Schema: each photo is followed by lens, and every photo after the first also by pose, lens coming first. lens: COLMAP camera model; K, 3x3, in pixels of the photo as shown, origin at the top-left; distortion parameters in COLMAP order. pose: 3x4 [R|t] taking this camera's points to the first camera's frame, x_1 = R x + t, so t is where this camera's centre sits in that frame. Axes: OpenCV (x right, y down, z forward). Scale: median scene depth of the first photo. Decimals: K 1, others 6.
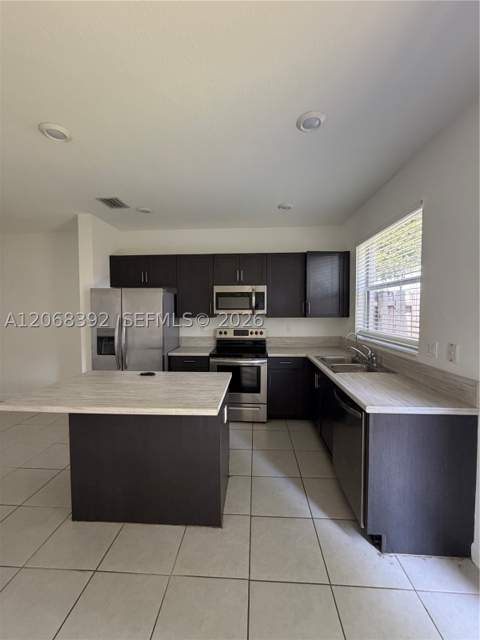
lens RADIAL K [[254.5, 0, 244.3], [0, 254.5, 318.6], [0, 0, 1]] dist [-0.000233, -0.000266]
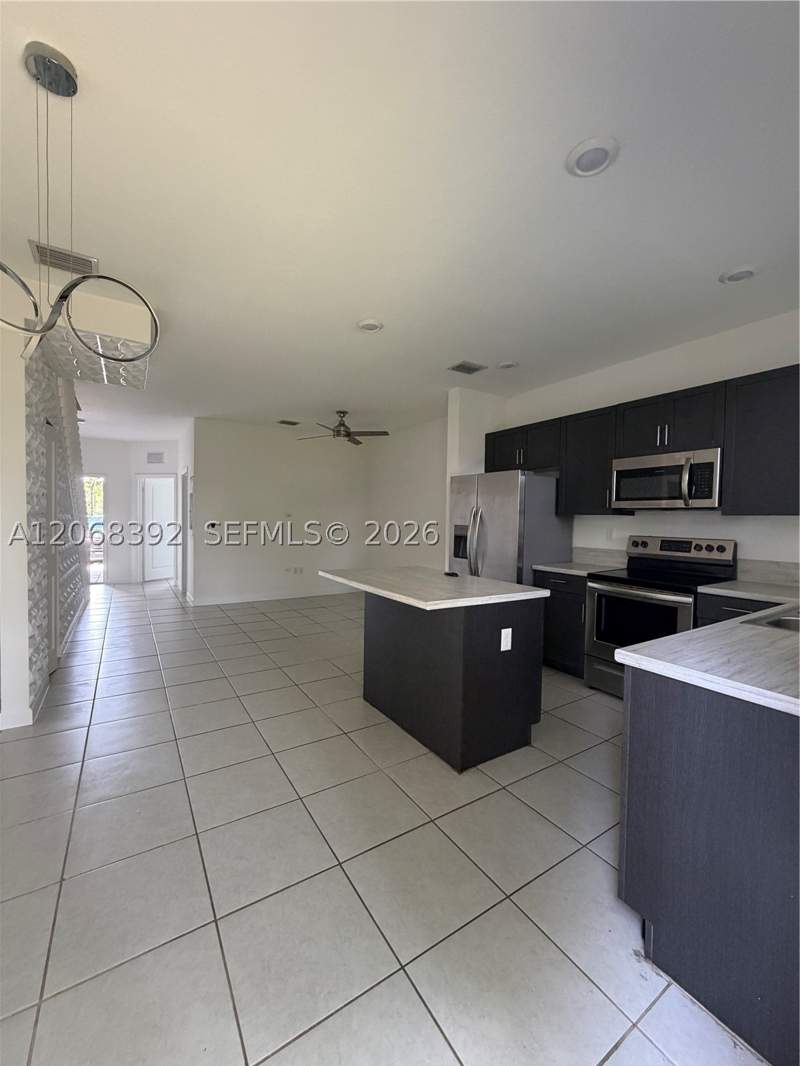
lens RADIAL K [[424.0, 0, 399.0], [0, 424.0, 531.0], [0, 0, 1]] dist [-0.000233, -0.000266]
pose [[0.587128, 0.037442, -0.808628, 0.387779], [-0.047415, 0.998805, 0.011821, 0.046089], [0.808104, 0.031400, 0.588202, 0.044176]]
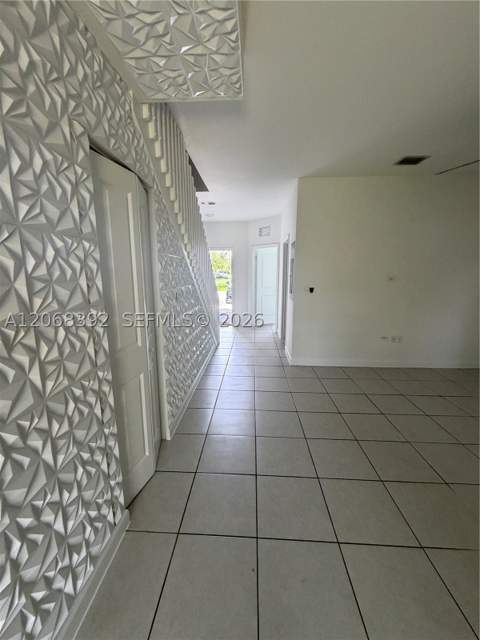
lens RADIAL K [[254.5, 0, 239.9], [0, 254.5, 317.7], [0, 0, 1]] dist [-0.000233, -0.000266]
pose [[0.001885, 0.182580, -0.983189, -0.436470], [-0.035079, 0.982598, 0.182402, 0.008194], [0.999383, 0.034146, 0.008257, 0.152892]]
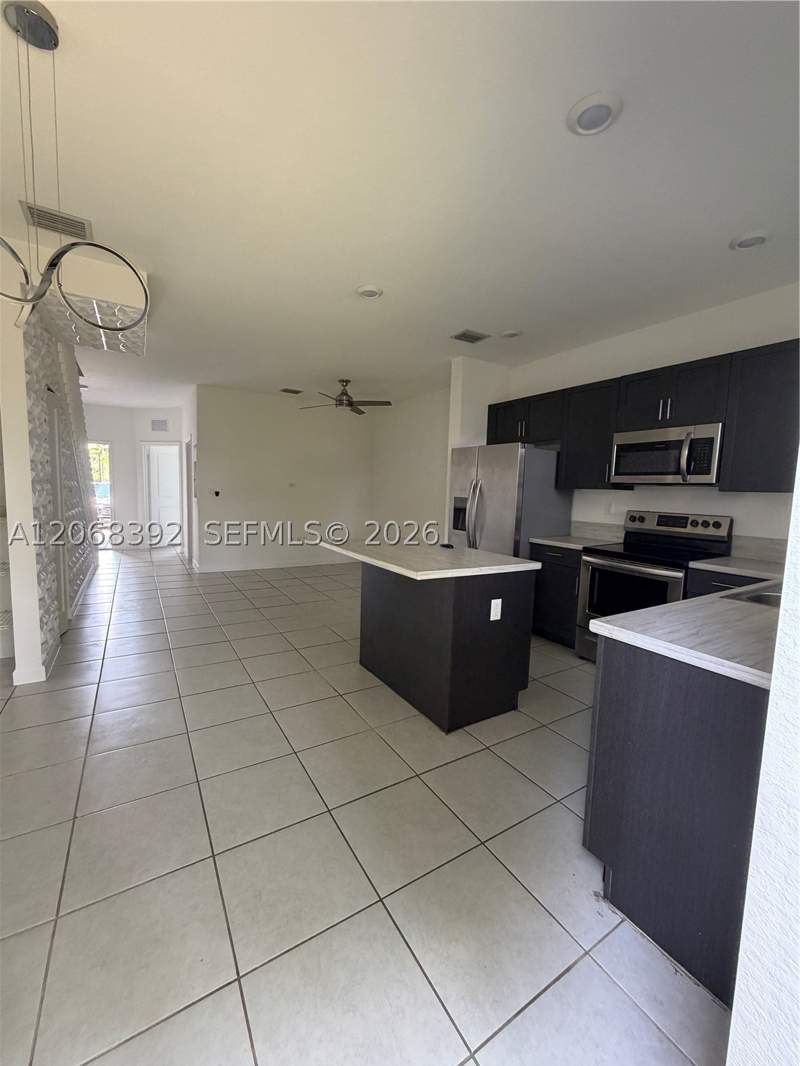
lens RADIAL K [[424.0, 0, 398.8], [0, 424.0, 531.2], [0, 0, 1]] dist [-0.000233, -0.000266]
pose [[0.573469, 0.101935, -0.812861, 0.409054], [-0.061877, 0.994784, 0.081094, 0.043881], [0.816887, 0.003792, 0.576785, 0.053008]]
